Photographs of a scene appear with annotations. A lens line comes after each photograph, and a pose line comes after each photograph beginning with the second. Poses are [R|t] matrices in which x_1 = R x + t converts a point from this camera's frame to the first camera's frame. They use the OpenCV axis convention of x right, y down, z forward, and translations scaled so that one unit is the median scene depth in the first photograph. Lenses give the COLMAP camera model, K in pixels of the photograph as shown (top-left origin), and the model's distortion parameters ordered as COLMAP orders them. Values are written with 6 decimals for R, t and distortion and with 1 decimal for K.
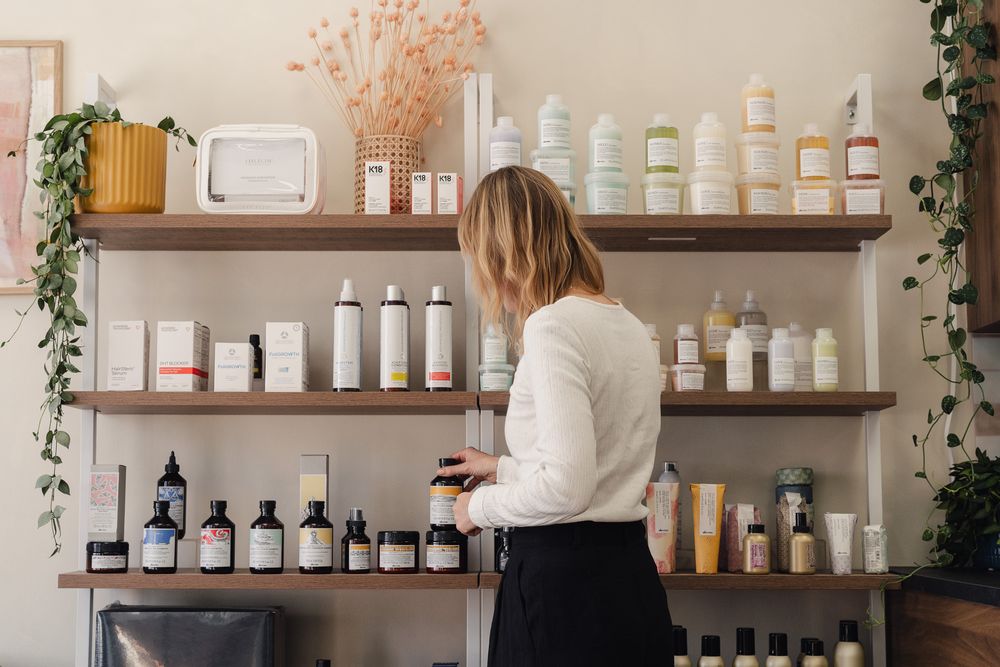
lens RADIAL K [[1700.0, 0, 500.3], [0, 1700.0, 329.6], [0, 0, 1]] dist [-0.000921, 0.000000]
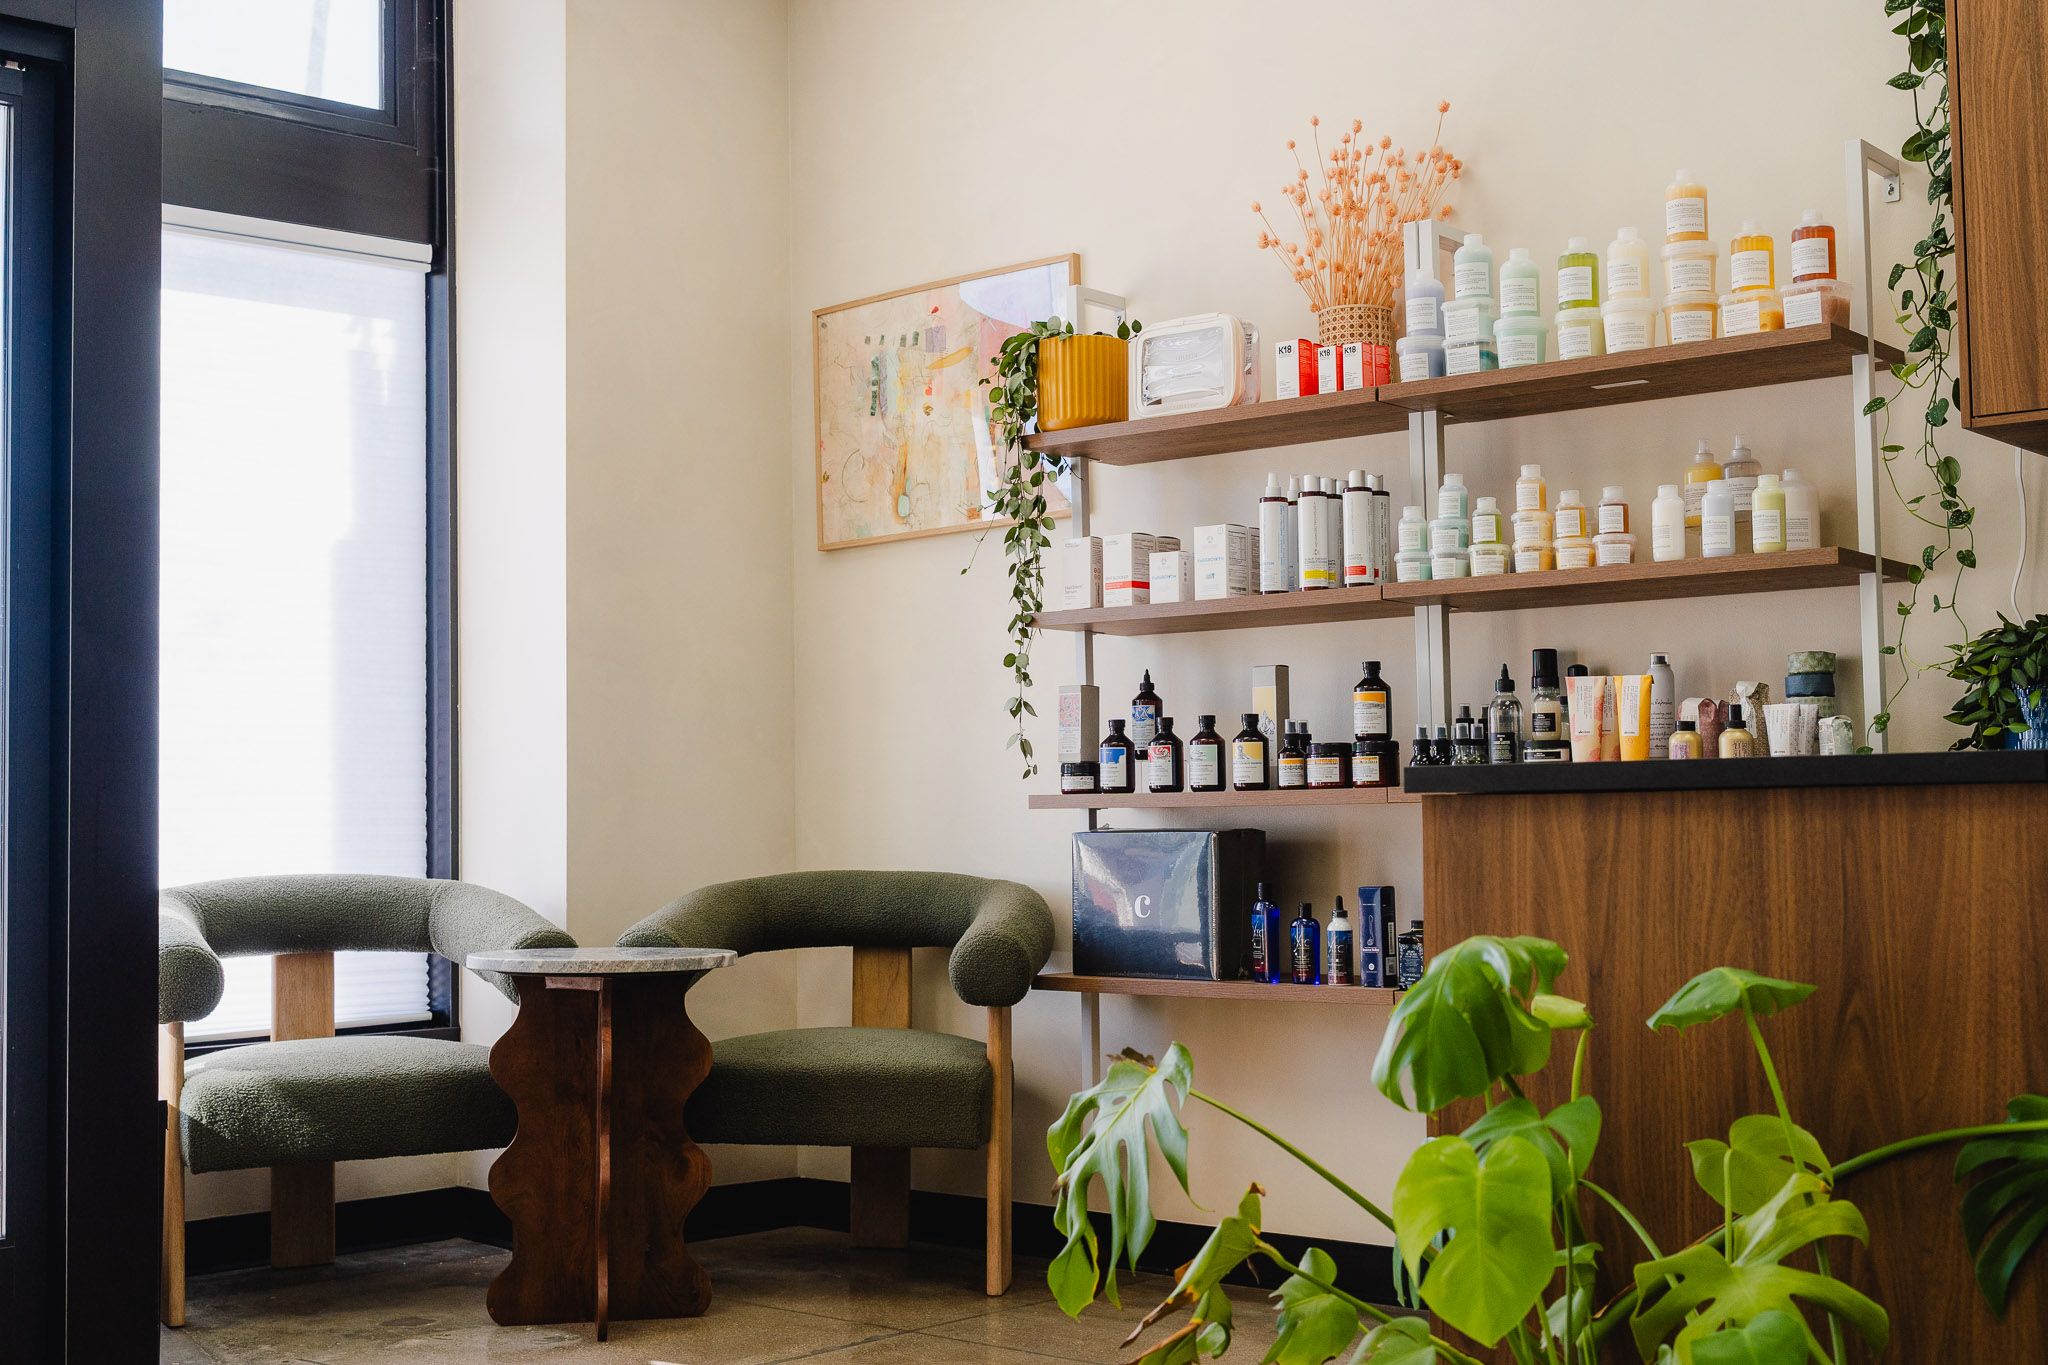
lens RADIAL K [[2387.0, 0, 1024.2], [0, 2387.0, 686.8], [0, 0, 1]] dist [-0.016599, 0.000000]
pose [[0.783375, -0.045100, -0.619911, 0.605907], [0.076580, 0.996768, 0.024256, 0.044615], [0.616814, -0.066474, 0.784297, -0.104594]]
